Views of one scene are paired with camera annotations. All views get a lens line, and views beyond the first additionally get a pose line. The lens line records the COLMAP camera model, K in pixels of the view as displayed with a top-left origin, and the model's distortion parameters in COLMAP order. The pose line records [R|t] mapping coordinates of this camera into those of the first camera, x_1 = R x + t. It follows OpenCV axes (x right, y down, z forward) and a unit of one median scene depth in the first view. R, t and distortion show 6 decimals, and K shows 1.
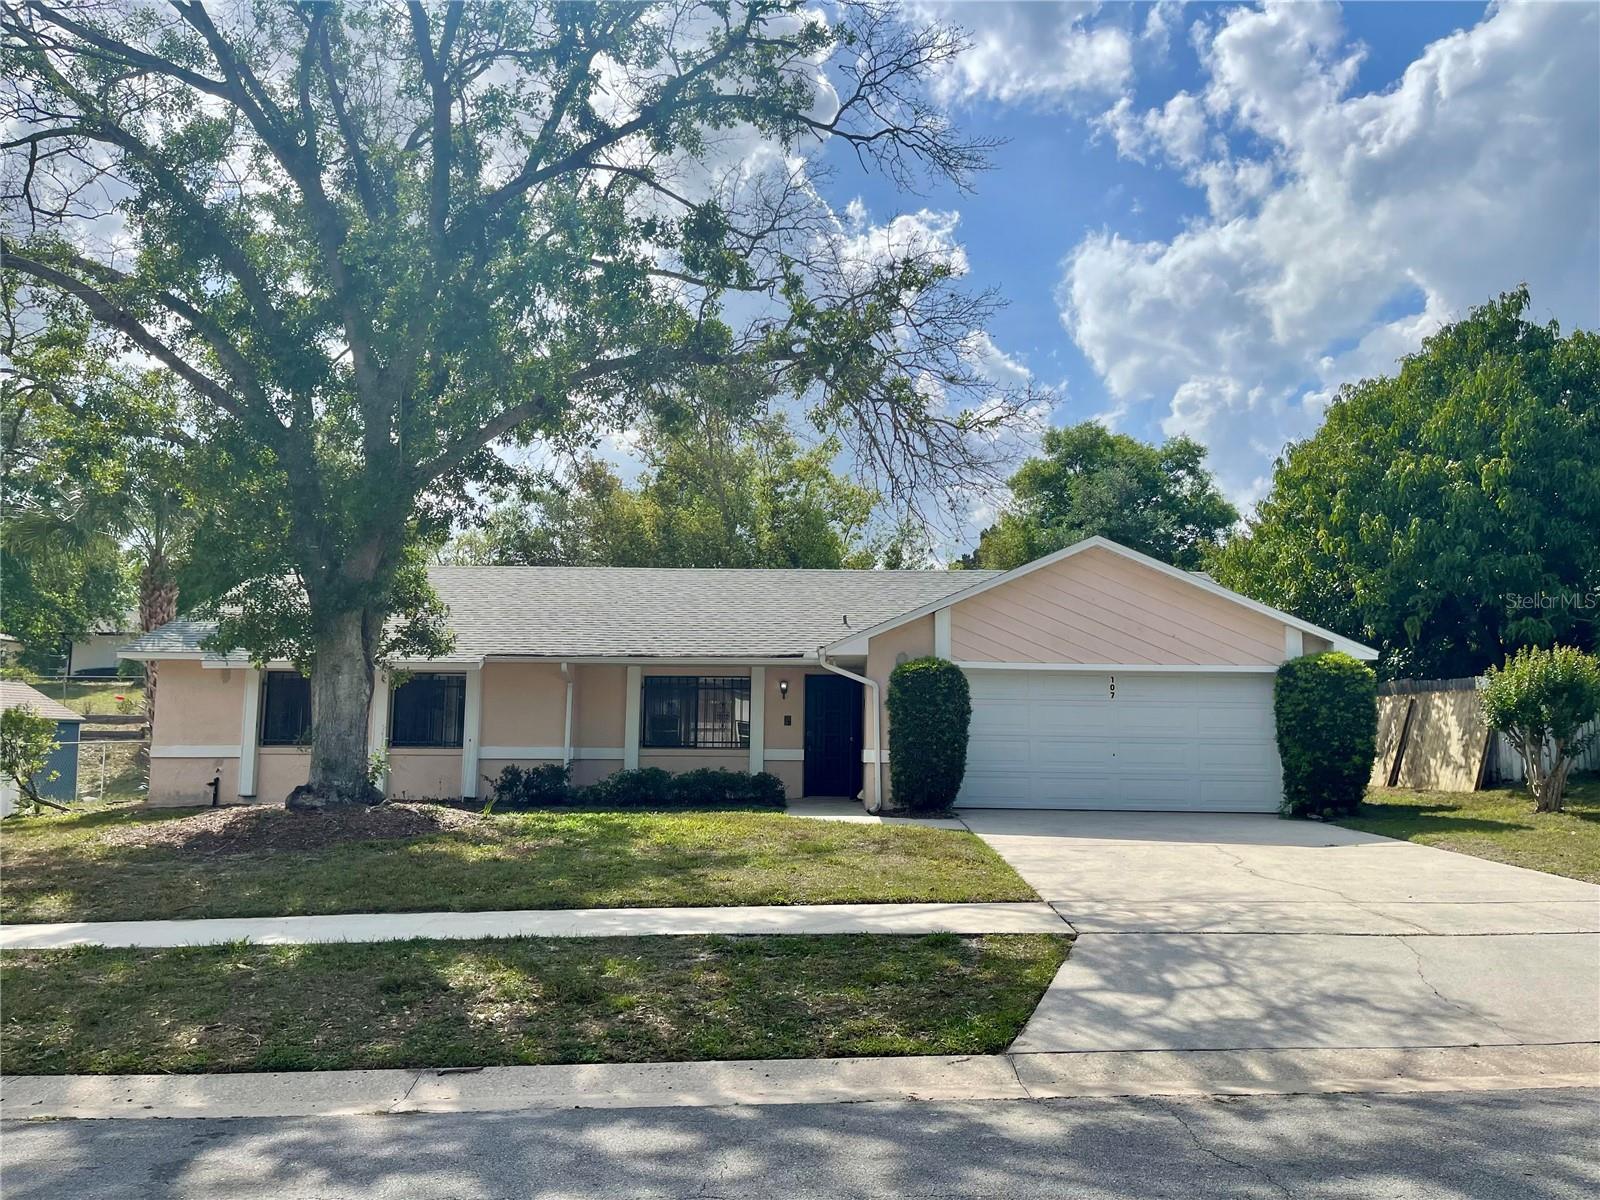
lens RADIAL K [[1232.2, 0, 800.0], [0, 1232.2, 600.0], [0, 0, 1]] dist [0.093093, -0.141045]
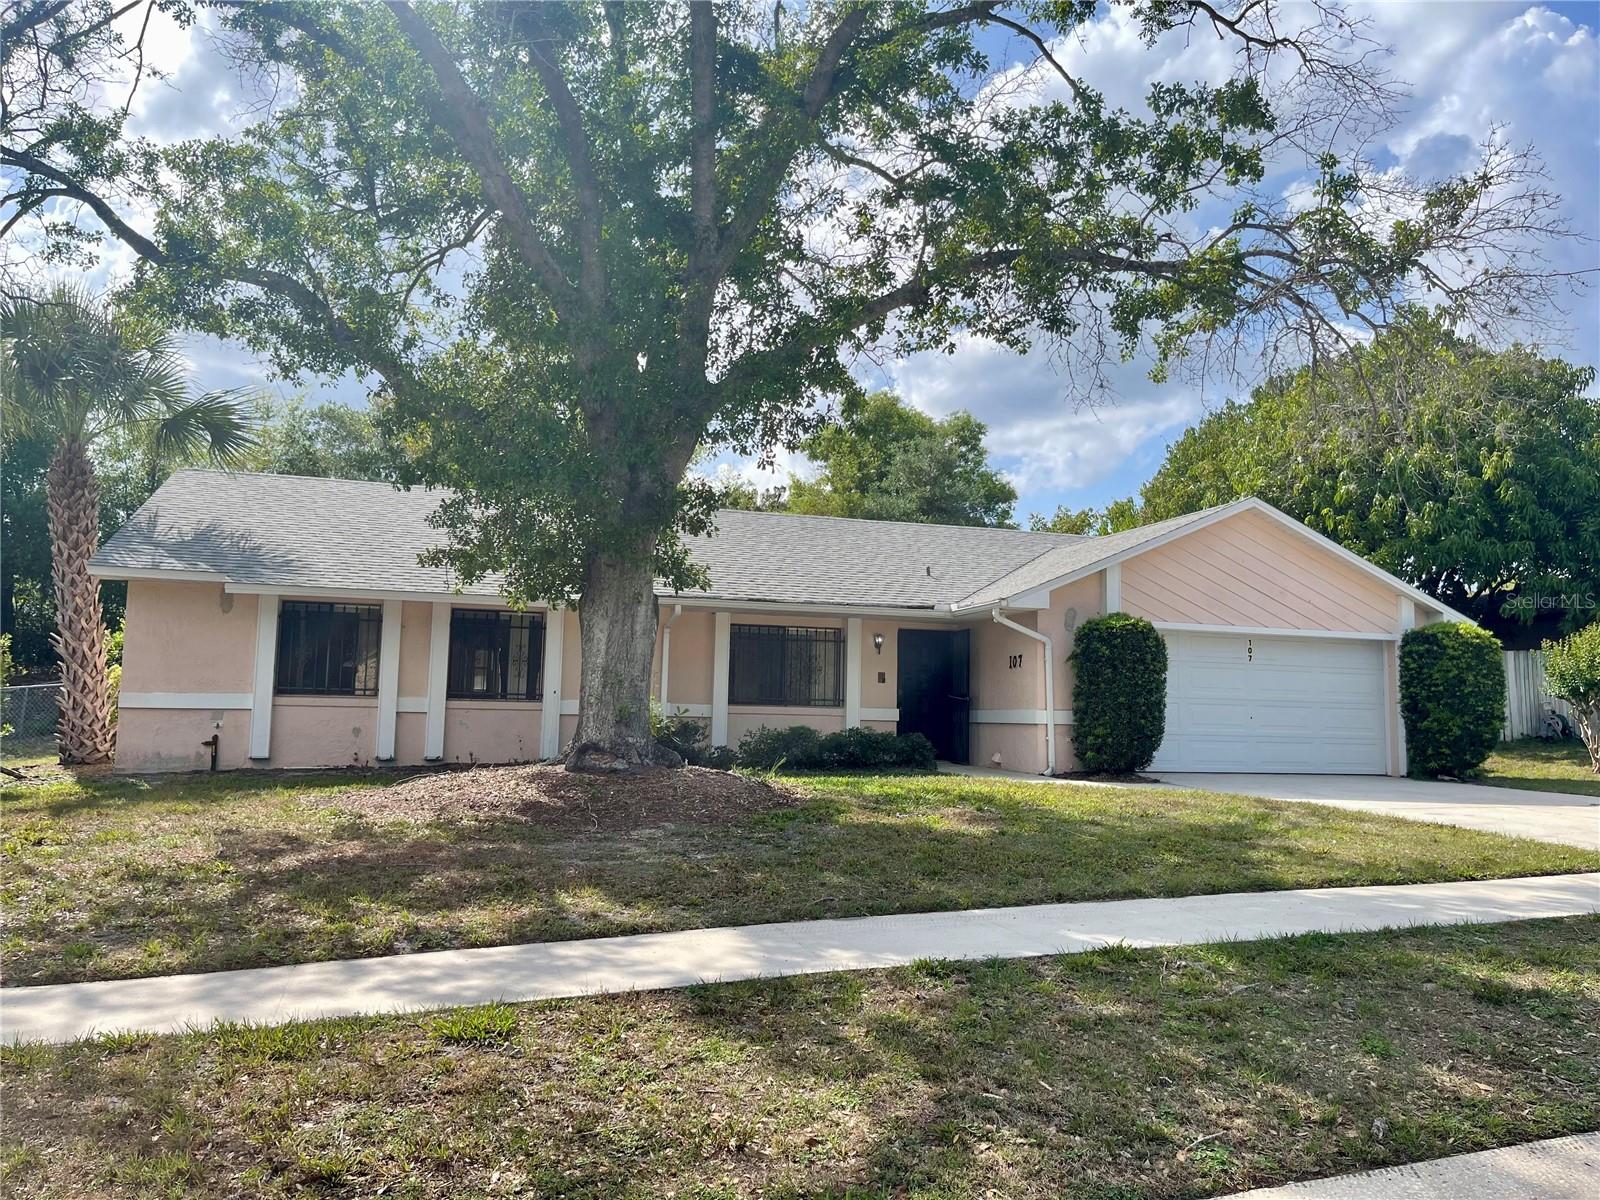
lens RADIAL K [[1232.2, 0, 800.0], [0, 1232.2, 600.0], [0, 0, 1]] dist [0.093093, -0.141045]
pose [[0.944682, 0.040456, 0.325483, -0.418276], [-0.049796, 0.998551, 0.020415, 0.027377], [-0.324186, -0.035494, 0.945327, 0.171023]]
